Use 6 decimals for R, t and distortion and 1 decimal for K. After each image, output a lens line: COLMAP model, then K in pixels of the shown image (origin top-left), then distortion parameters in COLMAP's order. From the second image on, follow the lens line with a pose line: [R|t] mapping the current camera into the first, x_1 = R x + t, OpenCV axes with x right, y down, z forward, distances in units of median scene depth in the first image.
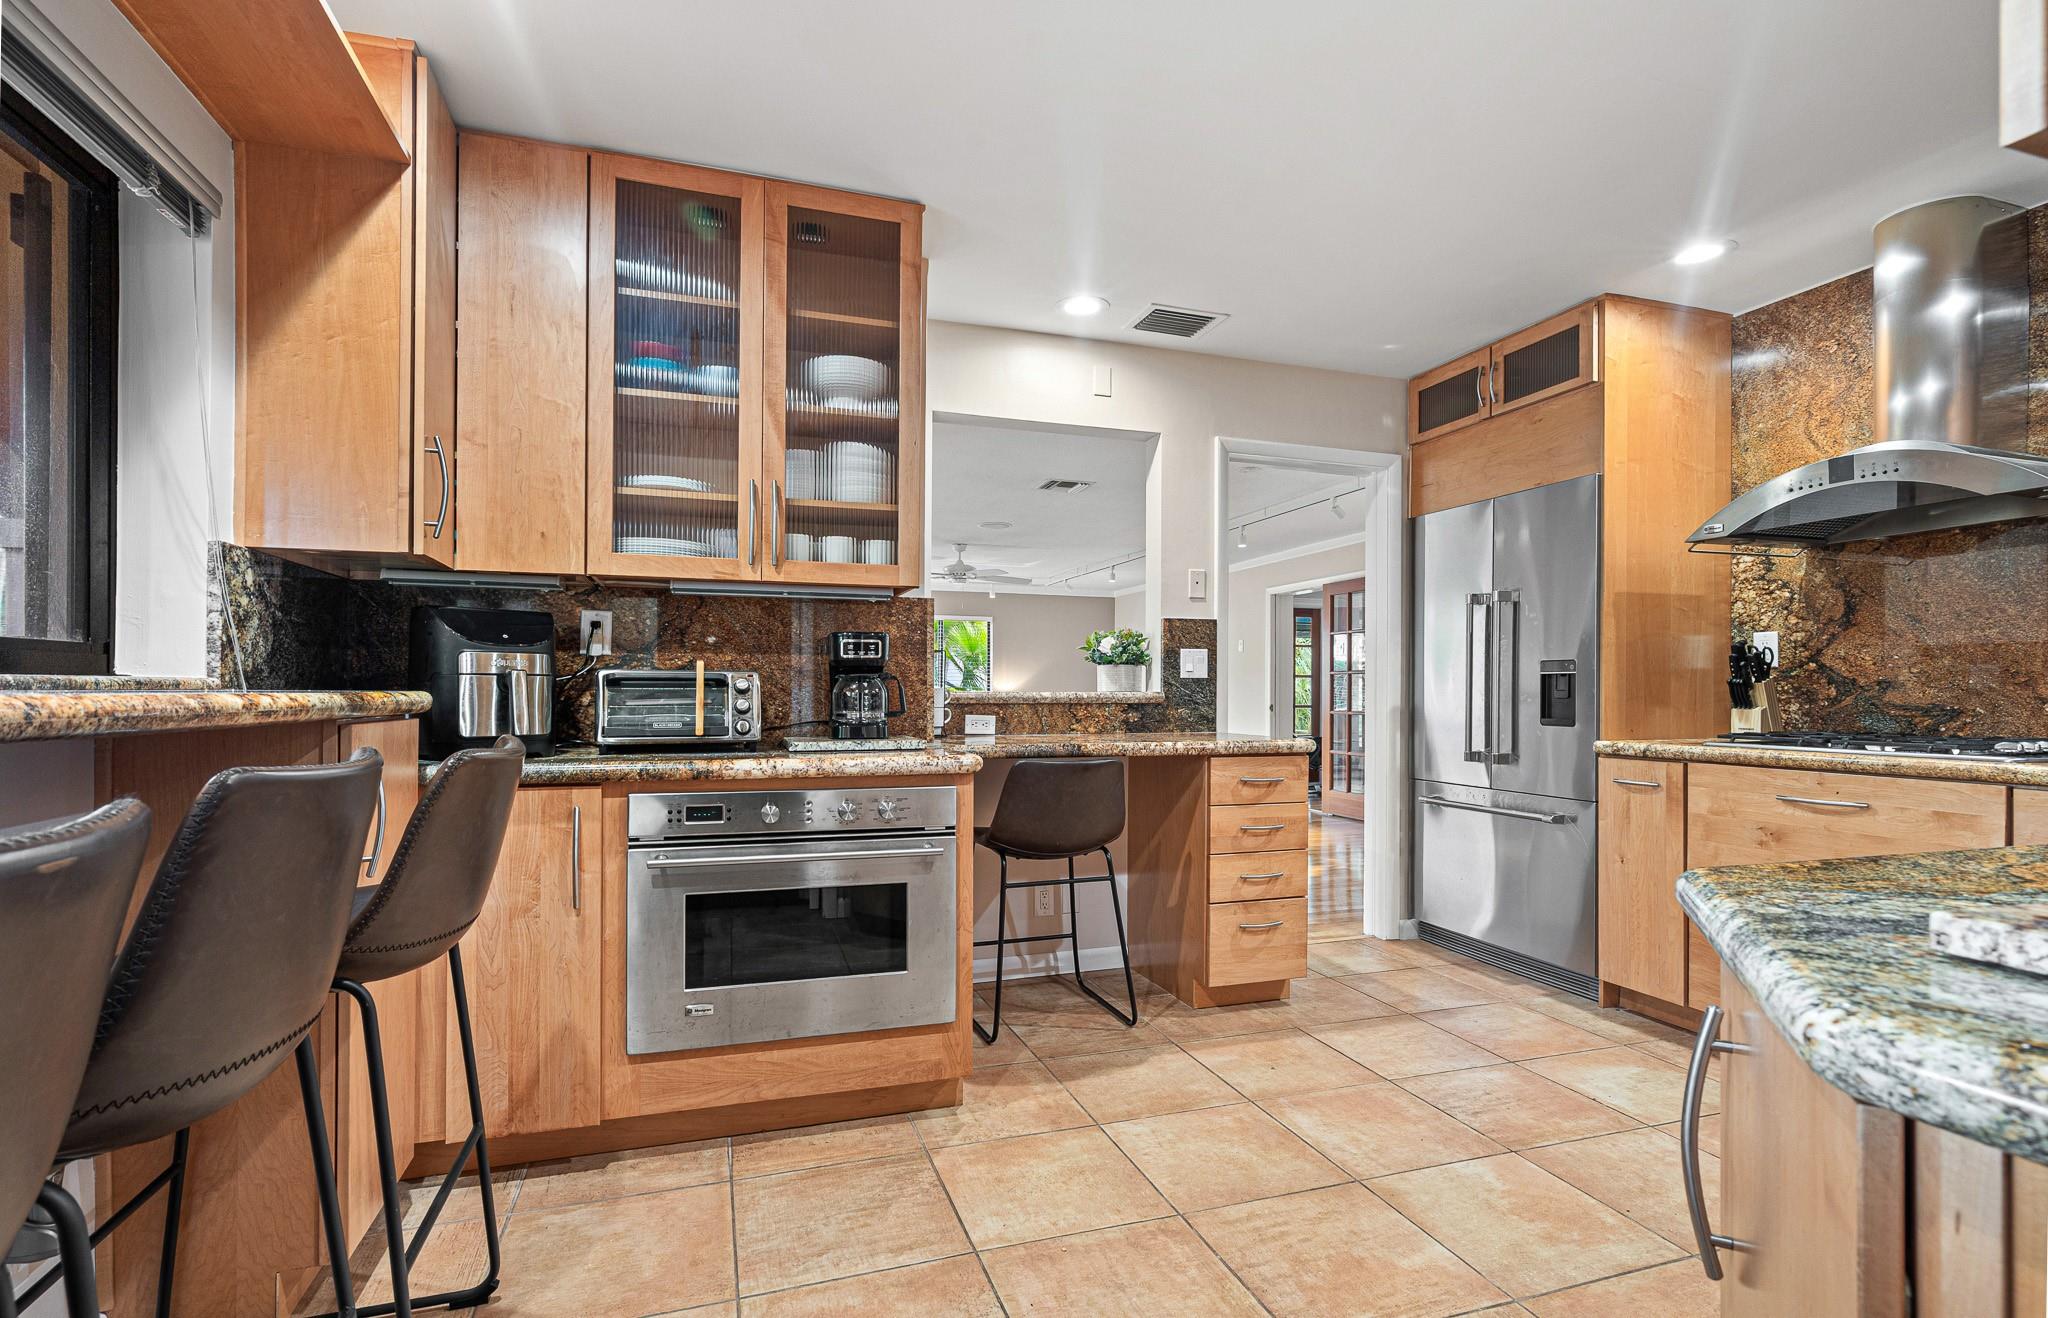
lens RADIAL K [[941.3, 0, 1018.2], [0, 941.3, 680.0], [0, 0, 1]] dist [0.000212, 0.000001]
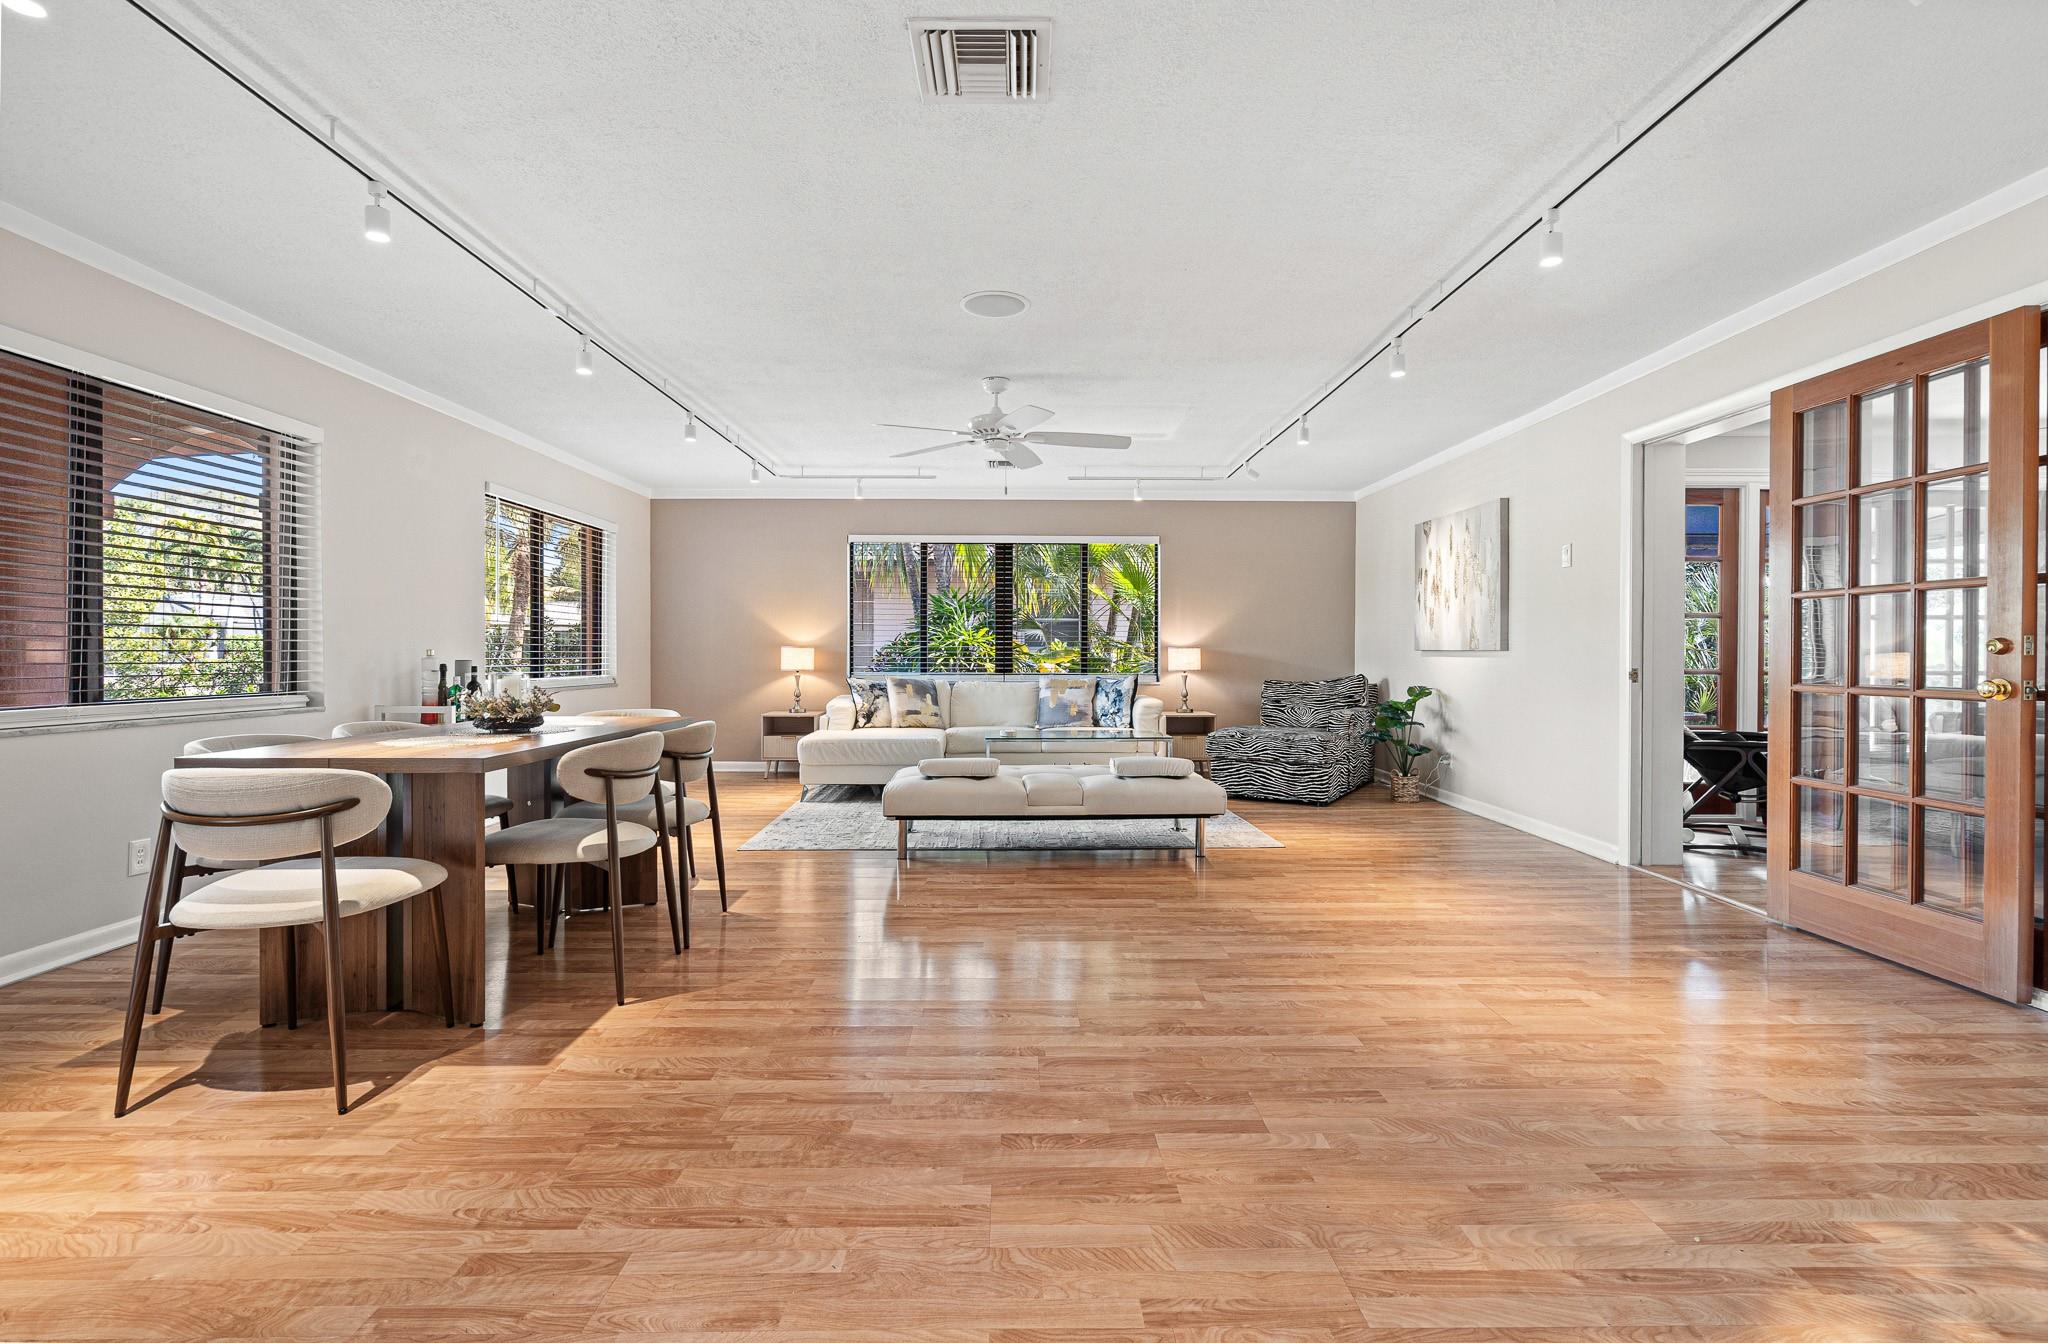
lens RADIAL K [[958.1, 0, 1023.3], [0, 958.1, 658.5], [0, 0, 1]] dist [-0.000163, -0.000017]
pose [[0.953726, 0.000966, -0.300676, 0.123092], [0.003330, 0.999900, 0.013773, 0.013685], [0.300659, -0.014136, 0.953627, 0.457455]]
